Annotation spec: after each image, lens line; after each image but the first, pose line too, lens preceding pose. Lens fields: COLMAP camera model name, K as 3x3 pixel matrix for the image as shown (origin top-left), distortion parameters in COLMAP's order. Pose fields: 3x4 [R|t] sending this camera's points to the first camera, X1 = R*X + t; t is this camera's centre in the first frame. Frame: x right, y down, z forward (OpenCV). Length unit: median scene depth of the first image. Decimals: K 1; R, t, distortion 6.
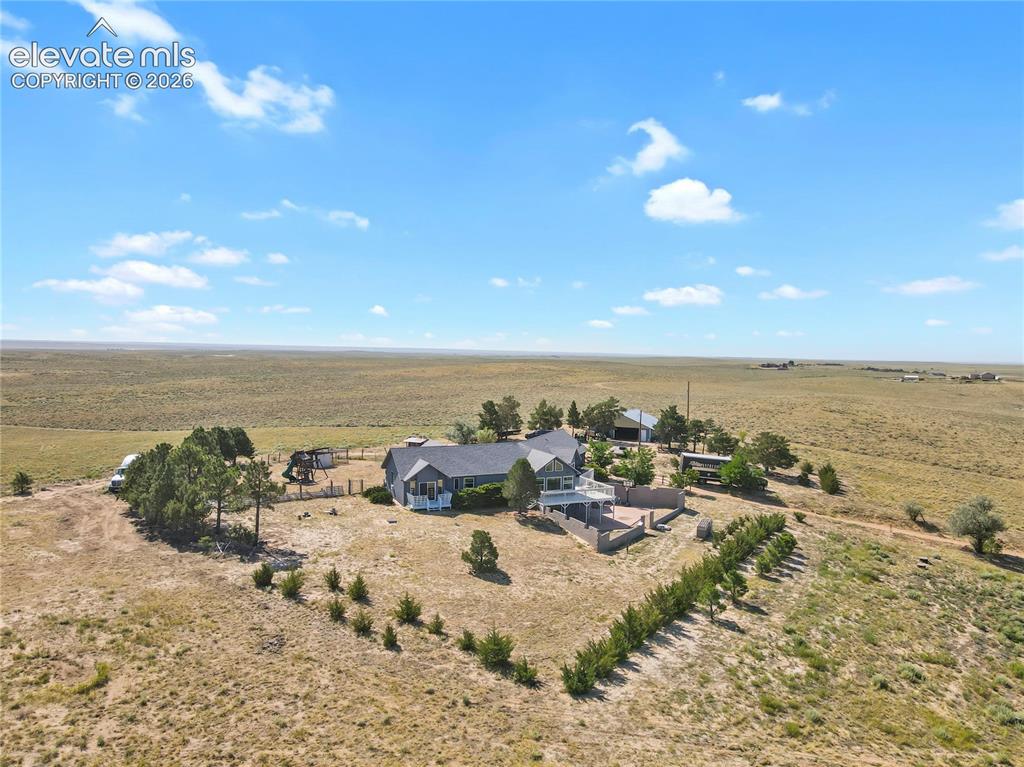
lens RADIAL K [[720.0, 0, 511.4], [0, 720.0, 384.4], [0, 0, 1]] dist [0.008995, -0.004565]
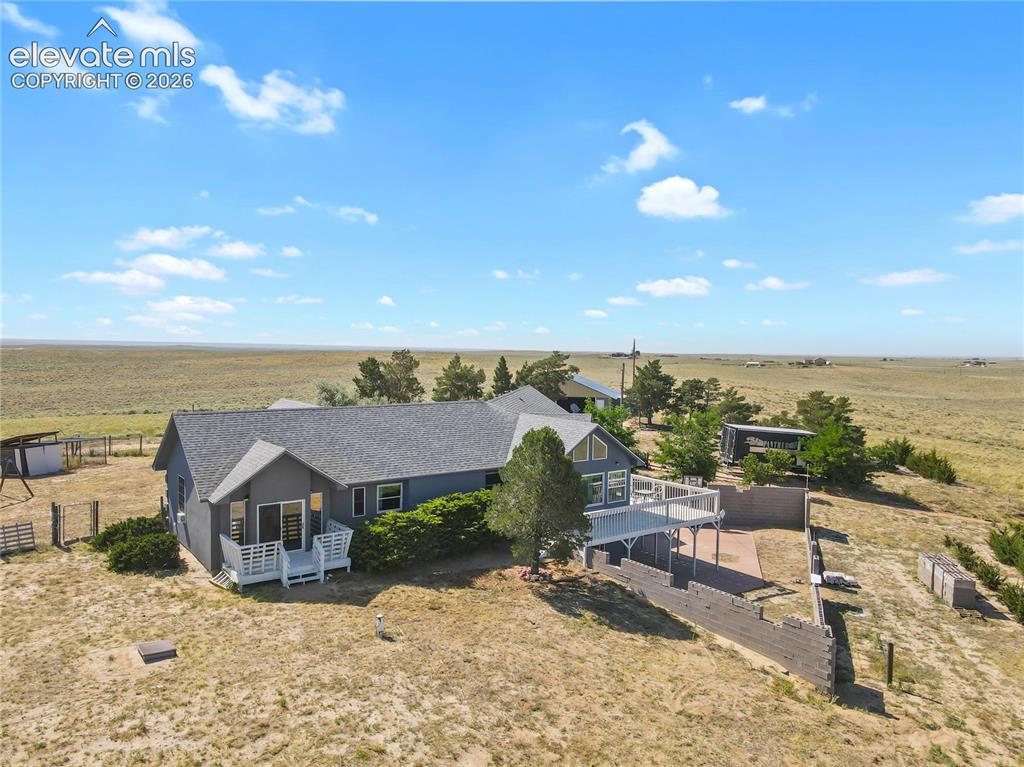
lens RADIAL K [[720.0, 0, 509.5], [0, 720.0, 380.3], [0, 0, 1]] dist [0.008995, -0.004565]
pose [[0.977370, -0.014423, 0.211046, -0.076044], [0.014426, 0.999895, 0.001526, 0.072194], [-0.211046, 0.001553, 0.977475, 0.593400]]
